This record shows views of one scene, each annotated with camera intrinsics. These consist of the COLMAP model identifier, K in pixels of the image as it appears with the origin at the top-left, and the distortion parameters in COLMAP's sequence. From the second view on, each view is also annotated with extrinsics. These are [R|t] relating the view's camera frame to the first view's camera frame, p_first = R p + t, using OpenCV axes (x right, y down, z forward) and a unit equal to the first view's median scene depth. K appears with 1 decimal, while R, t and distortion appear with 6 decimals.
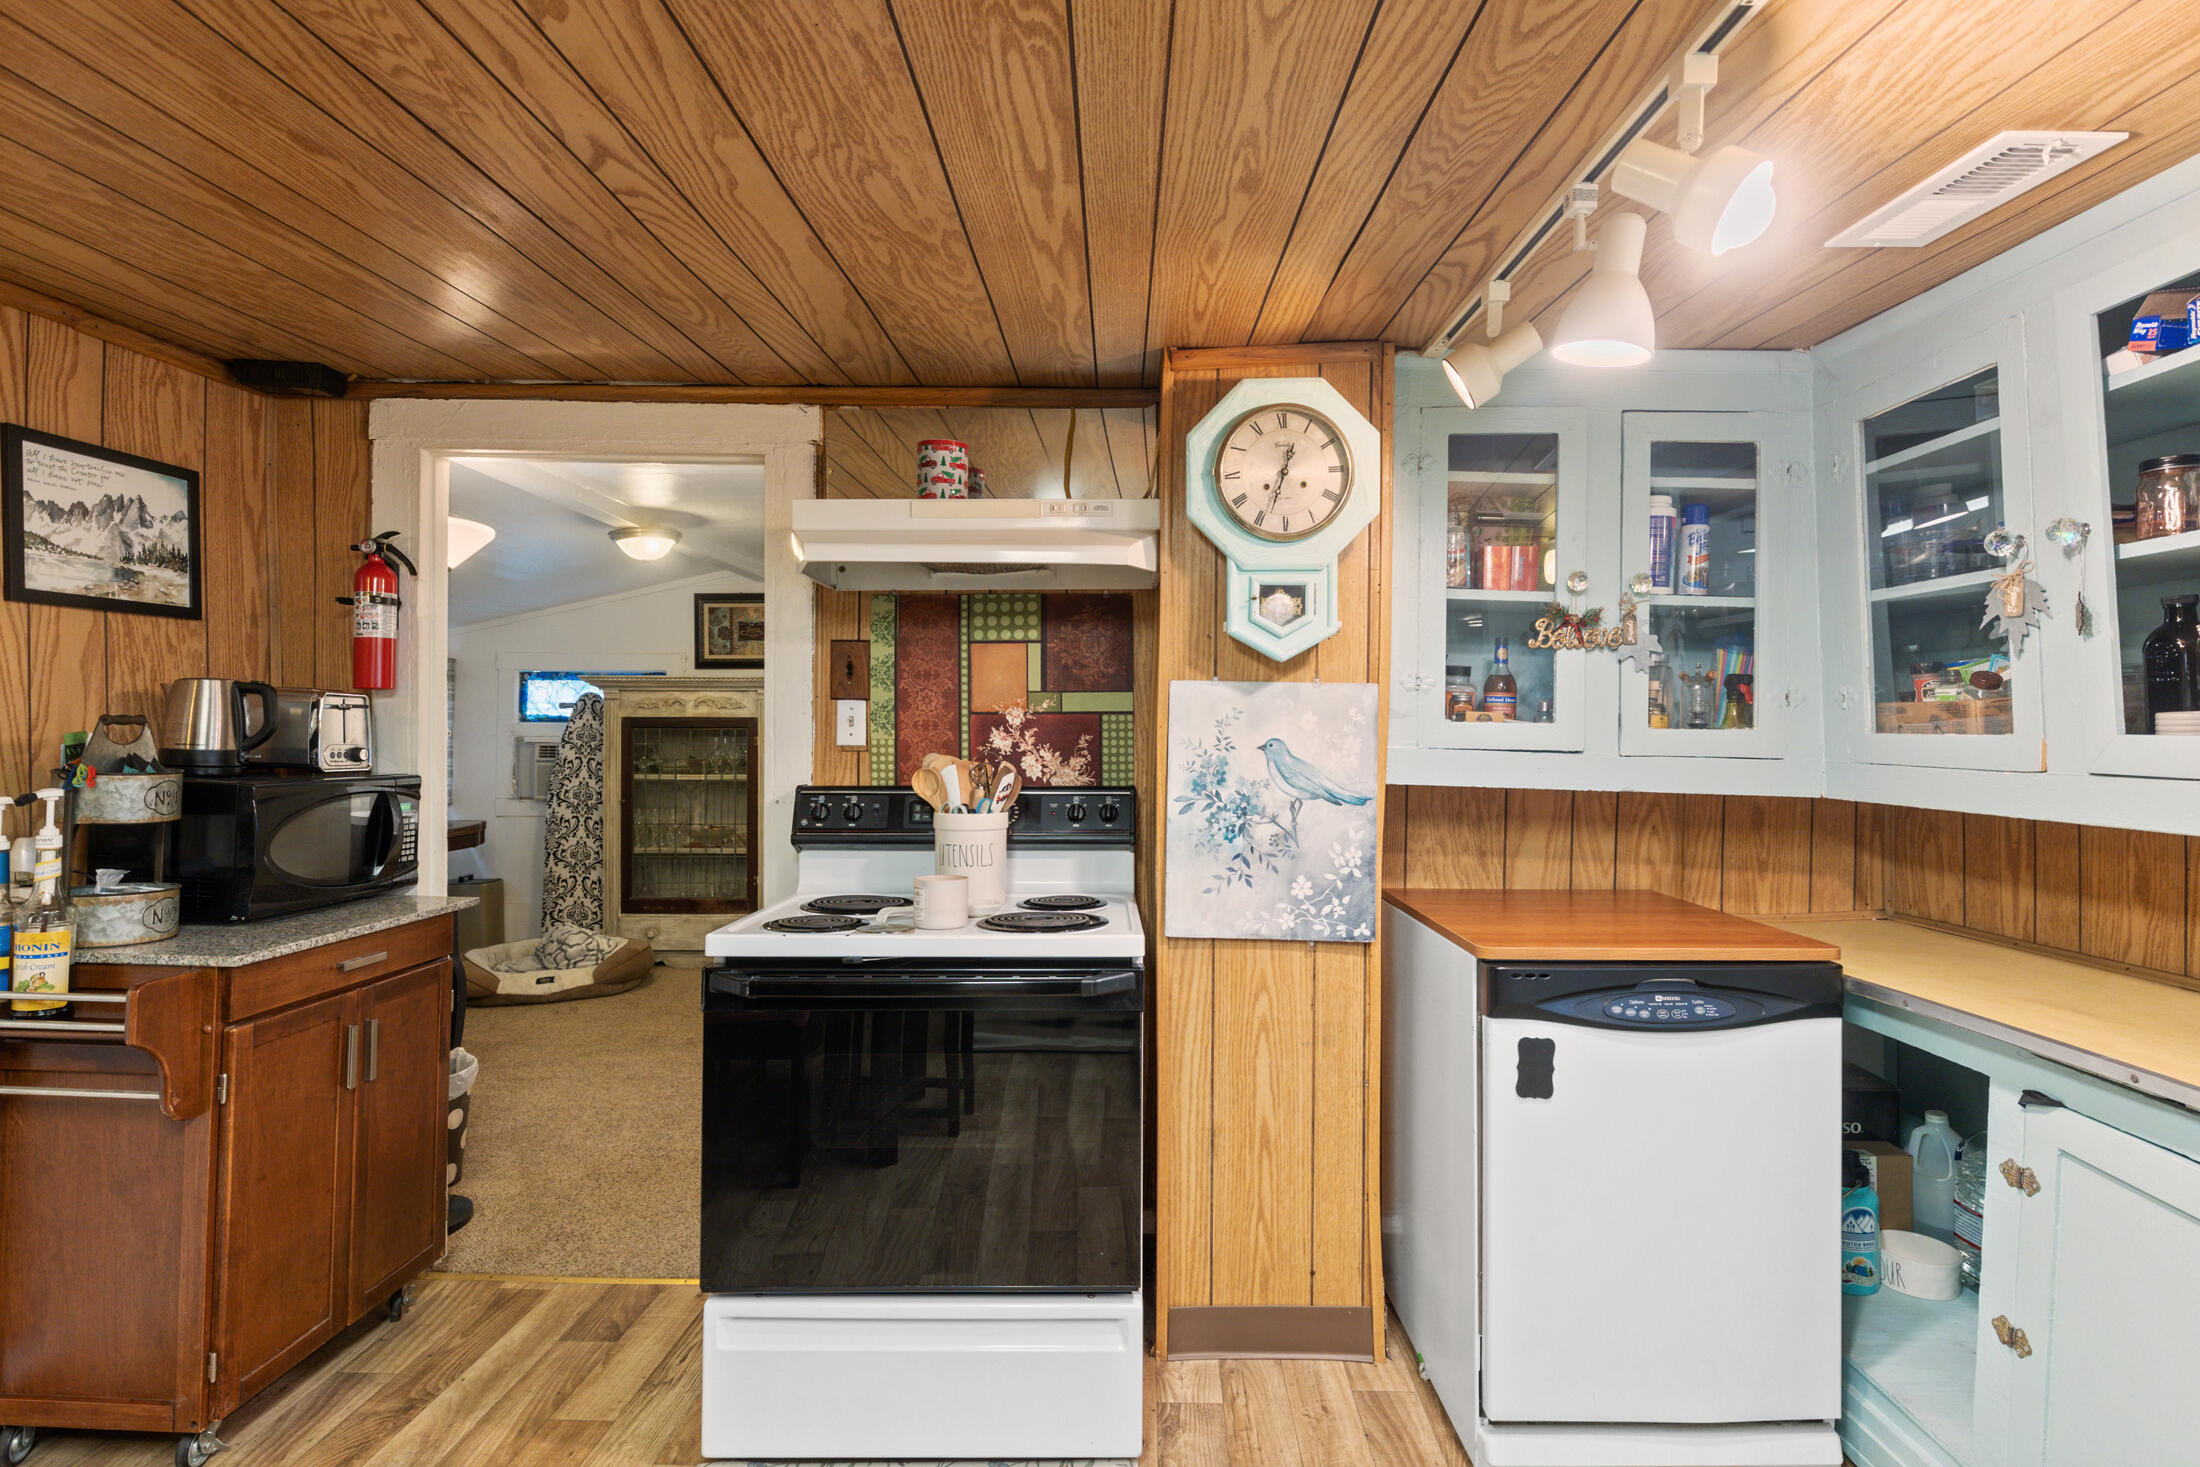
lens RADIAL K [[1128.0, 0, 1106.3], [0, 1128.0, 727.7], [0, 0, 1]] dist [0.000802, 0.000282]
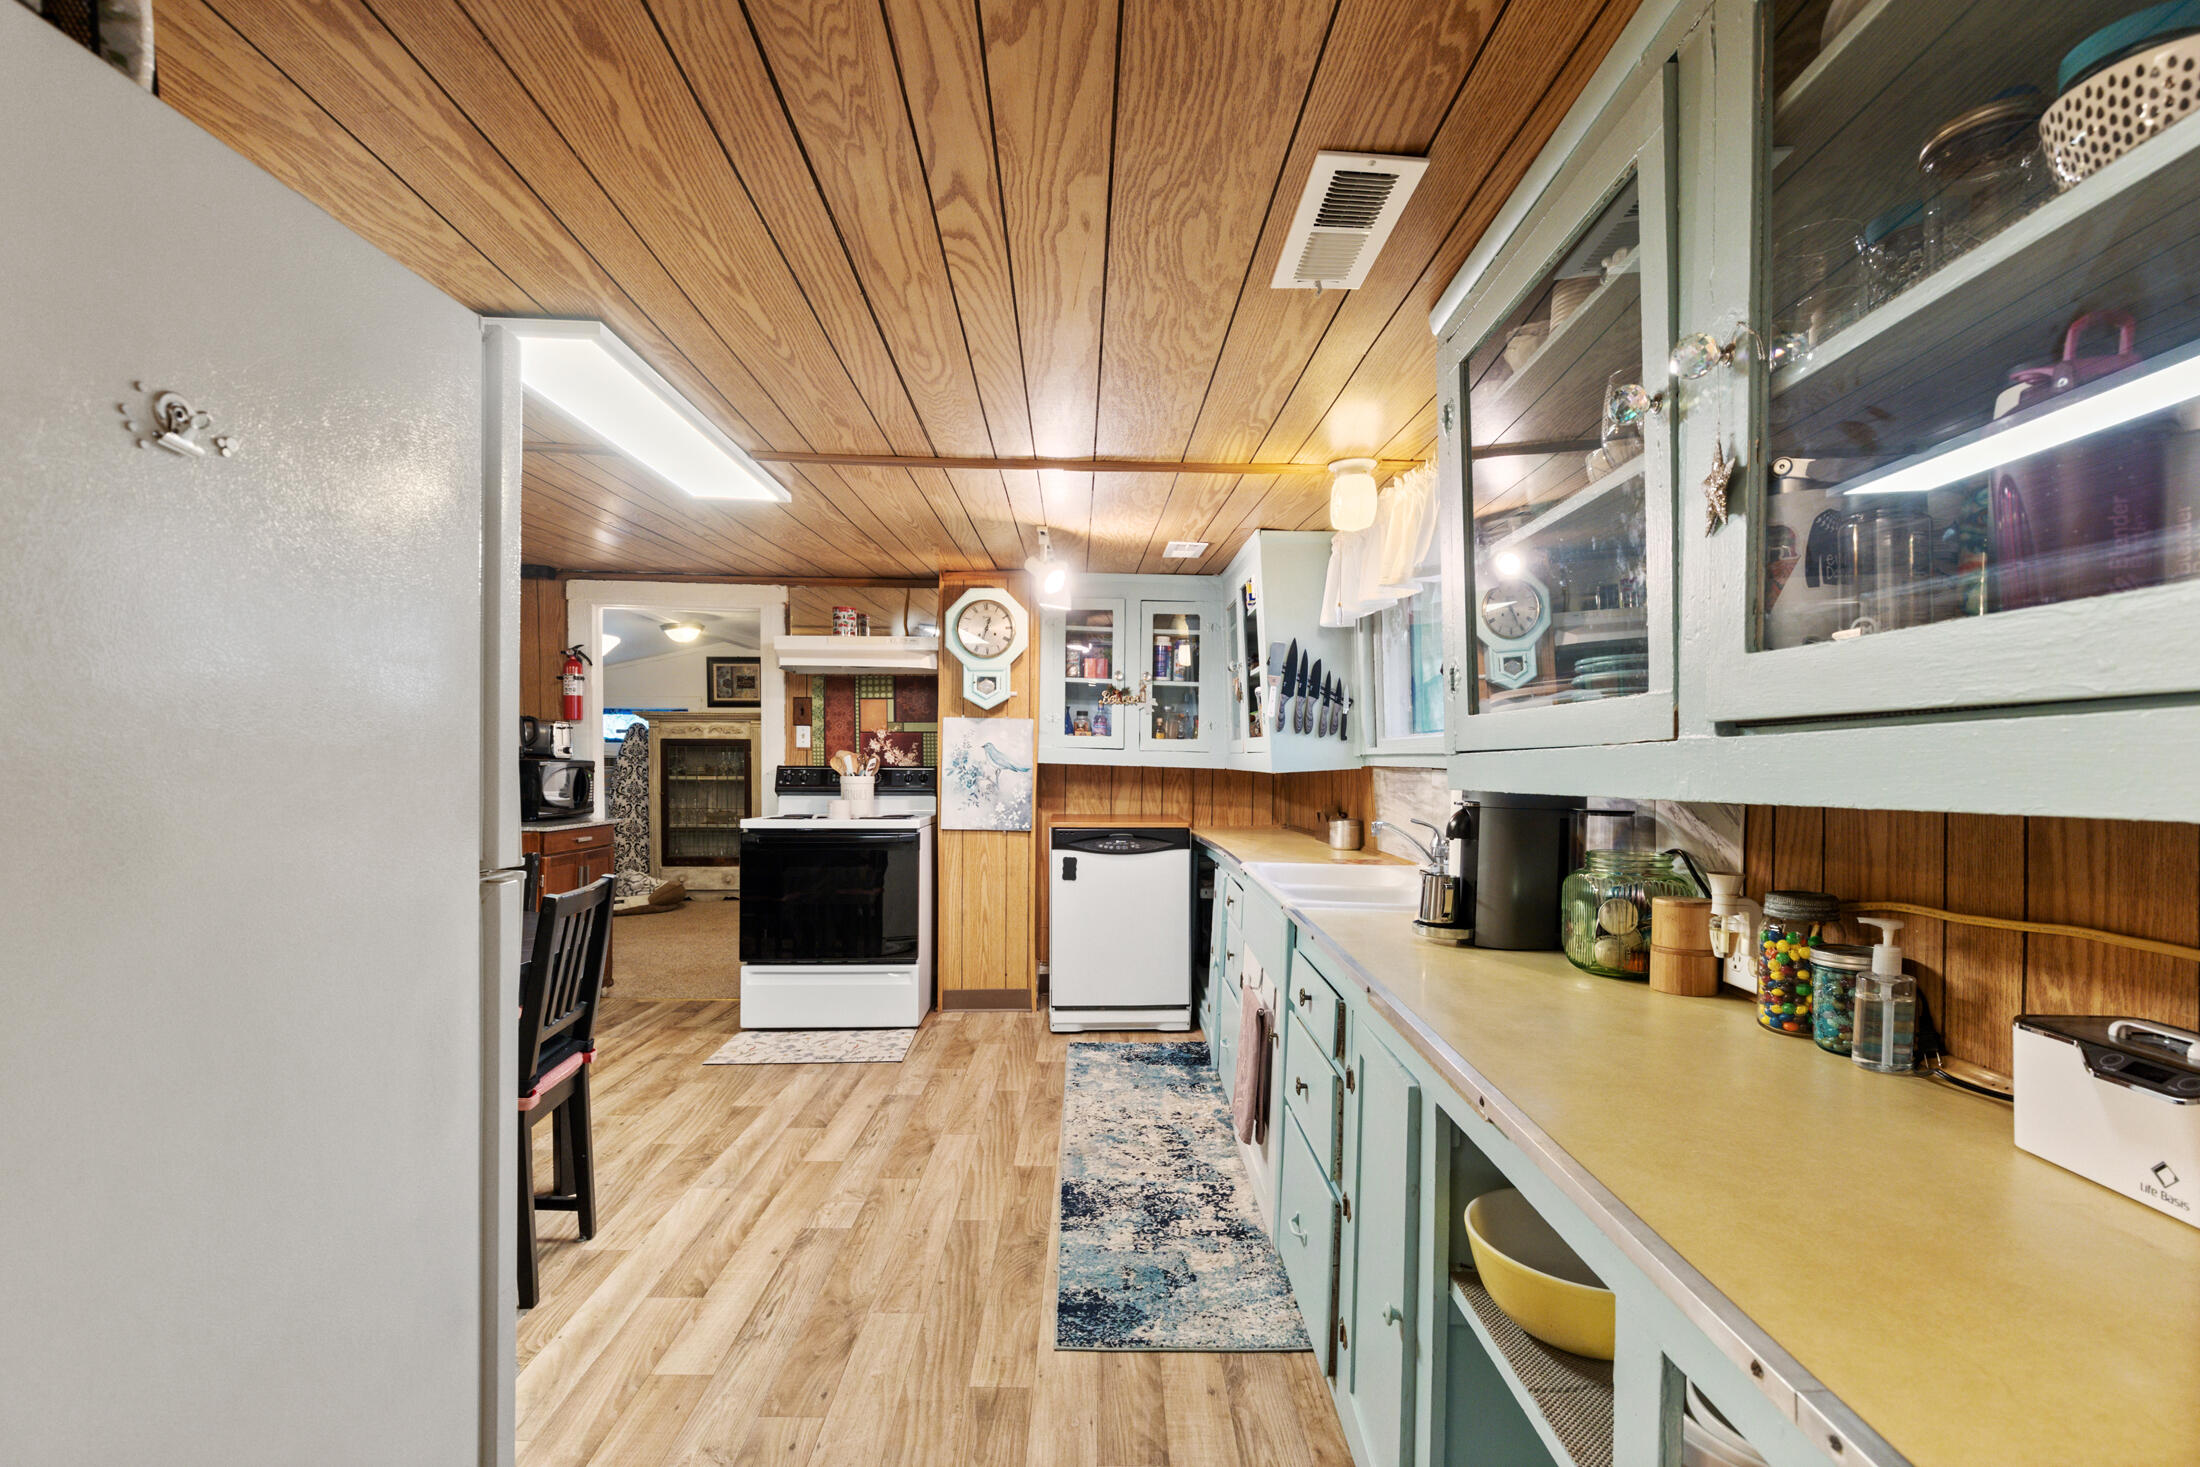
lens RADIAL K [[1024.6, 0, 1121.4], [0, 1024.6, 784.0], [0, 0, 1]] dist [-0.001341, -0.000261]
pose [[0.998393, 0.000569, 0.056663, 0.279534], [-0.002002, 0.999679, 0.025238, 0.037591], [-0.056630, -0.025311, 0.998074, -1.020280]]
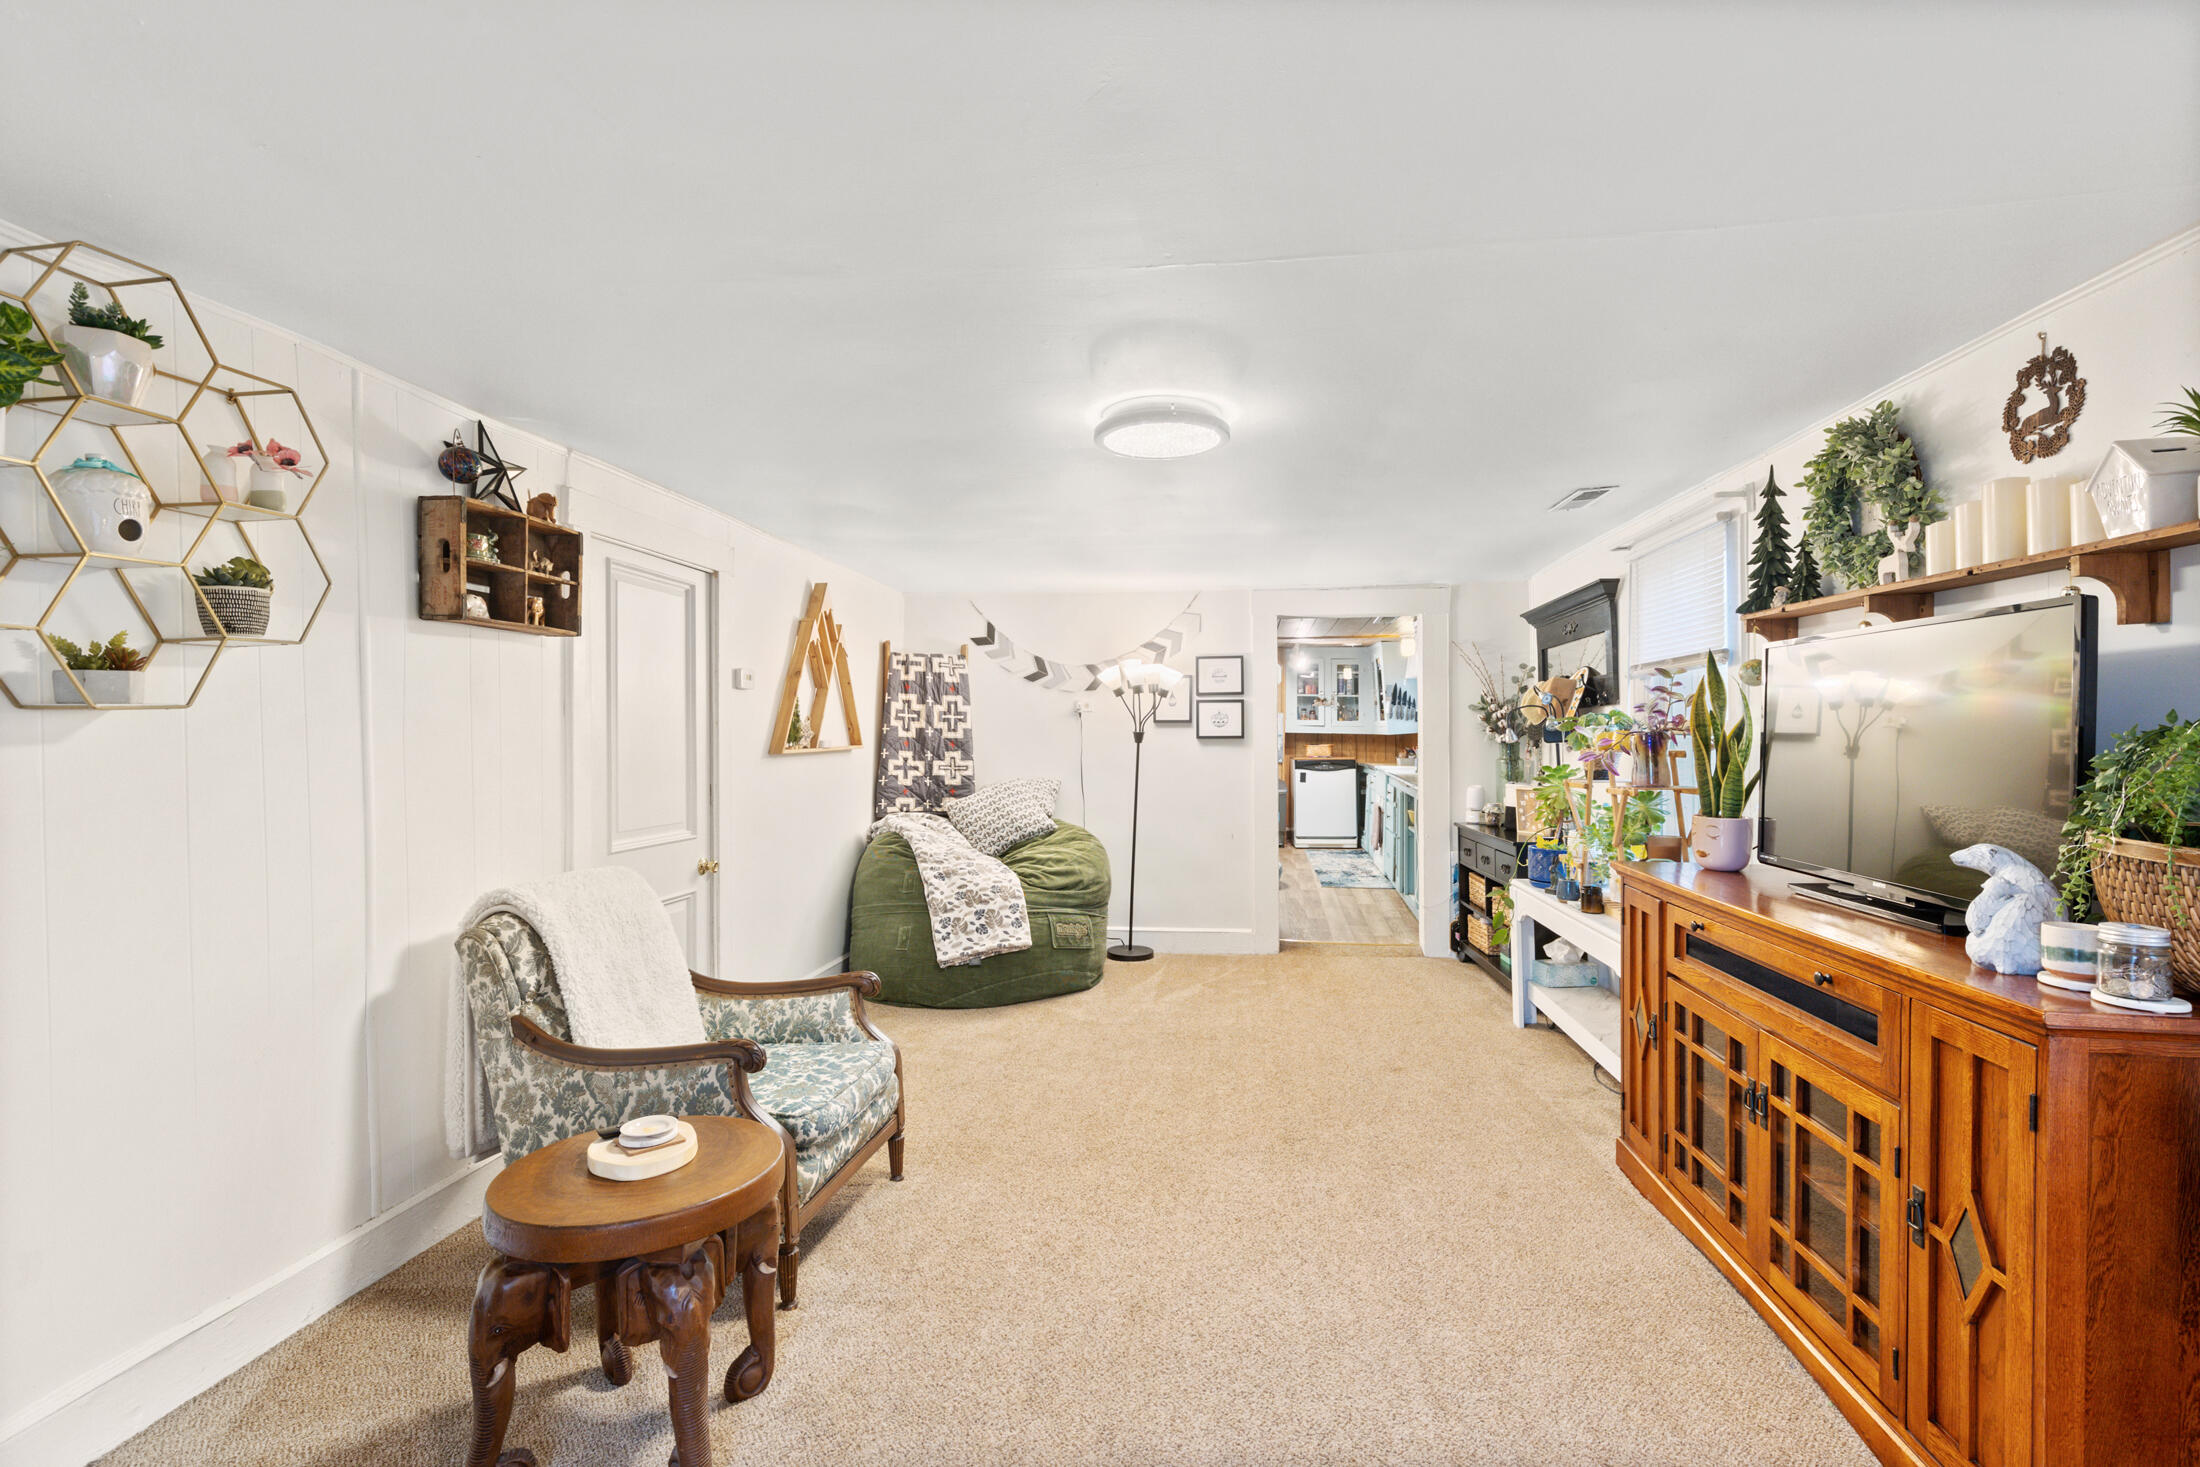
lens RADIAL K [[1024.6, 0, 1098.9], [0, 1024.6, 738.7], [0, 0, 1]] dist [-0.001341, -0.000261]
pose [[0.992063, -0.012818, -0.125084, -0.010167], [0.014075, 0.999859, 0.009172, 0.022619], [0.124949, -0.010860, 0.992104, -3.482275]]
